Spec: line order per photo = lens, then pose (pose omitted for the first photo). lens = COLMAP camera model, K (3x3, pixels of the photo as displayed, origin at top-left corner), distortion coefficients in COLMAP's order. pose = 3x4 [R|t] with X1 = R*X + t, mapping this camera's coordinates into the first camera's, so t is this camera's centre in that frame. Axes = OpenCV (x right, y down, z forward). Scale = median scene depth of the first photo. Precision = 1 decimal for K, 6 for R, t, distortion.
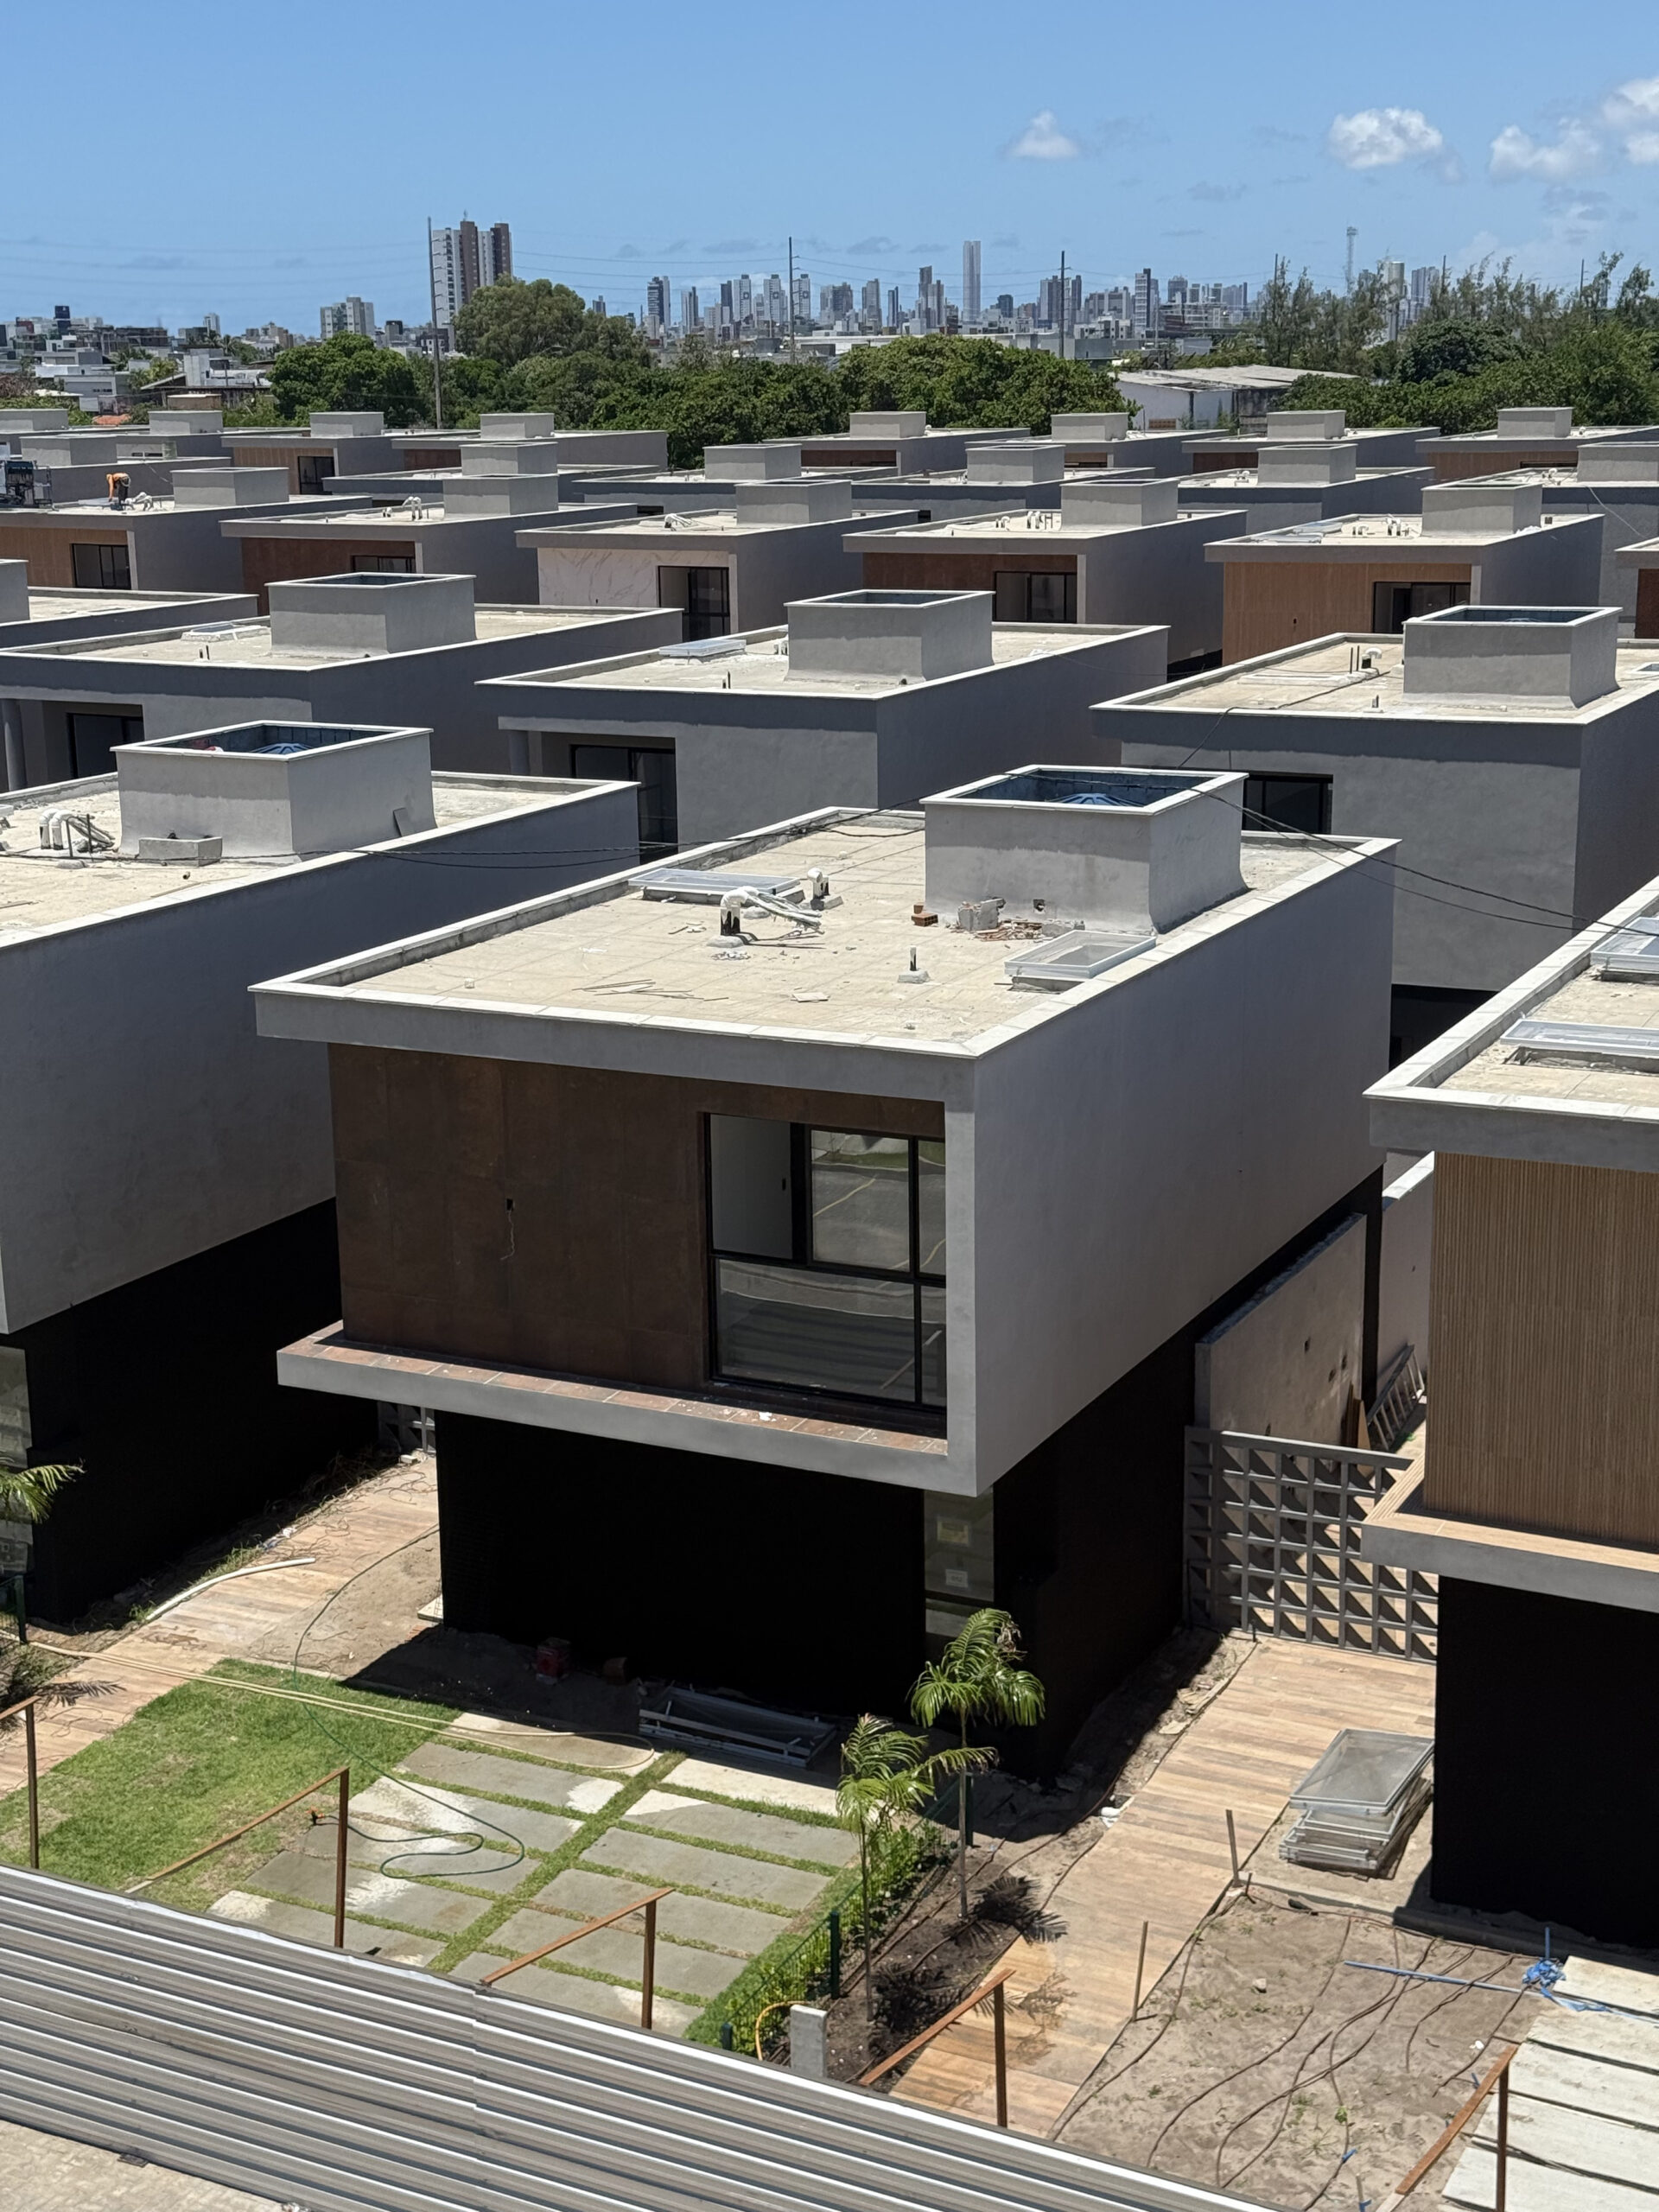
lens RADIAL K [[3063.1, 0, 829.0], [0, 3063.1, 1105.9], [0, 0, 1]] dist [0.090584, 0.000000]
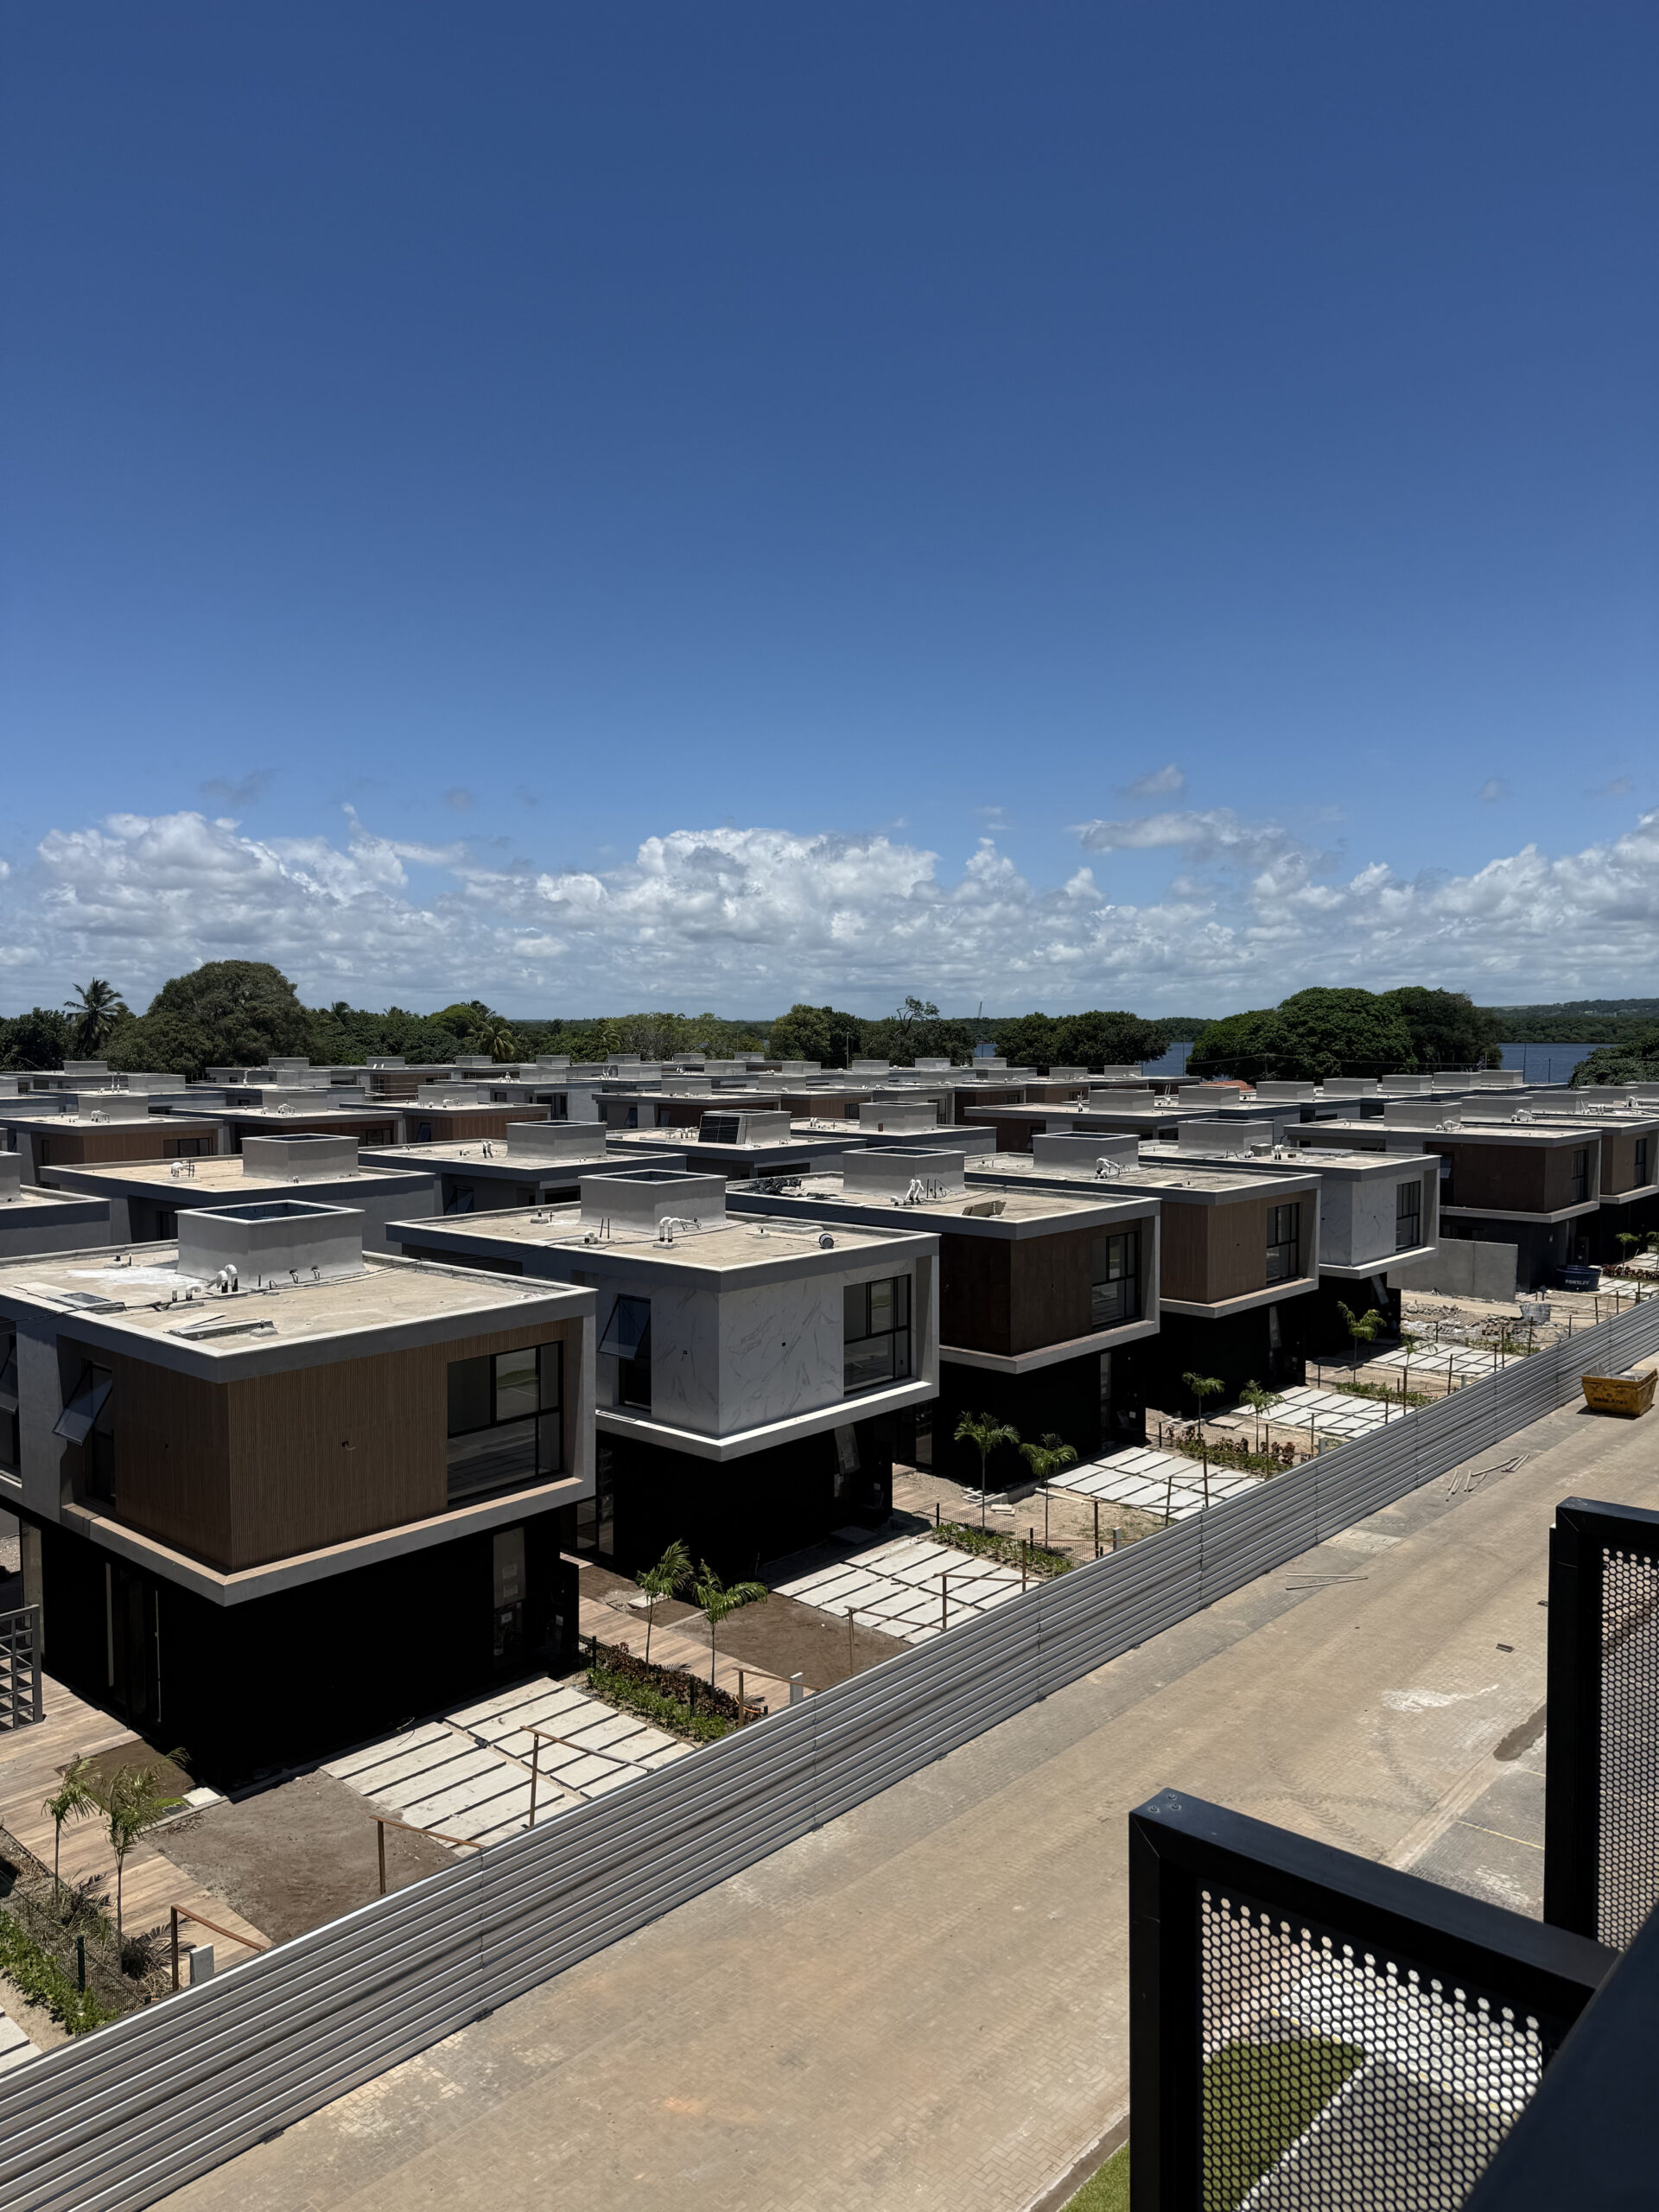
lens RADIAL K [[1552.5, 0, 830.2], [0, 1552.5, 1101.7], [0, 0, 1]] dist [0.003066, 0.000297]
pose [[0.256661, -0.041153, 0.965625, -0.904367], [0.206186, 0.978425, -0.013105, -0.095208], [-0.944252, 0.202462, 0.259608, 0.458190]]
